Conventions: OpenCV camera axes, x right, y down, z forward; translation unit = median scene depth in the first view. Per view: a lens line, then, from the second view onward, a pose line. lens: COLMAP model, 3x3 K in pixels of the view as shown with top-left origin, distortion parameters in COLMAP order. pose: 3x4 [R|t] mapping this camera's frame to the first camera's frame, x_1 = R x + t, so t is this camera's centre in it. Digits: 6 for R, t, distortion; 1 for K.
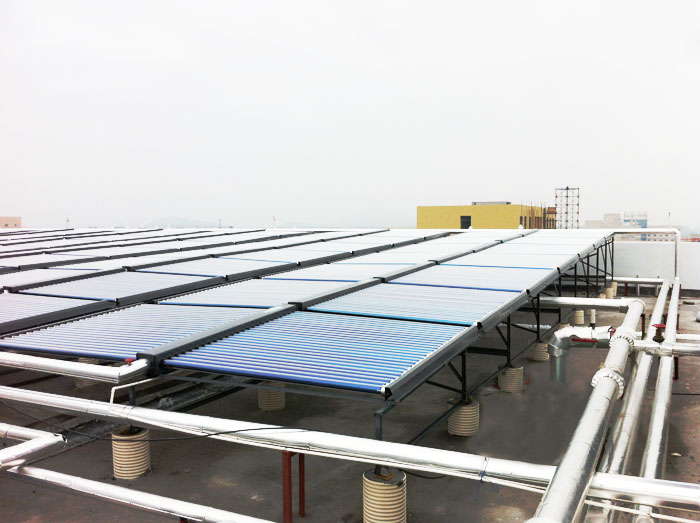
lens RADIAL K [[685.2, 0, 344.0], [0, 685.2, 264.4], [0, 0, 1]] dist [0.026483, 0.000000]
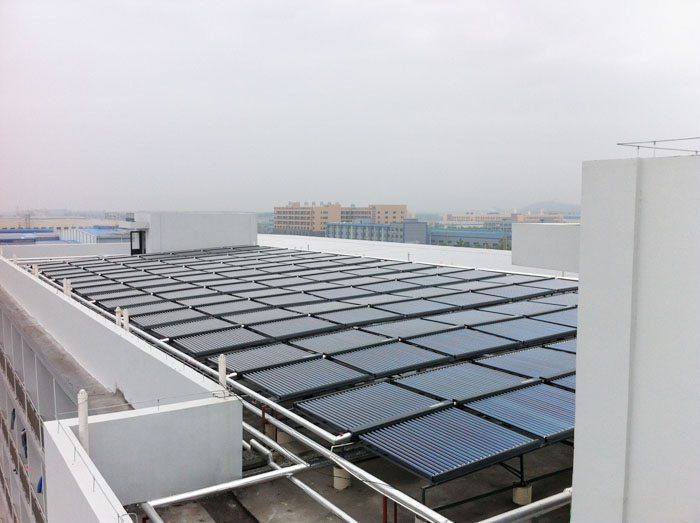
lens RADIAL K [[685.2, 0, 351.0], [0, 685.2, 259.1], [0, 0, 1]] dist [0.026483, 0.000000]
pose [[0.866134, 0.046503, -0.497644, 0.721460], [-0.037963, 0.998907, 0.027272, -0.444536], [0.498368, -0.004729, 0.866953, -0.790573]]
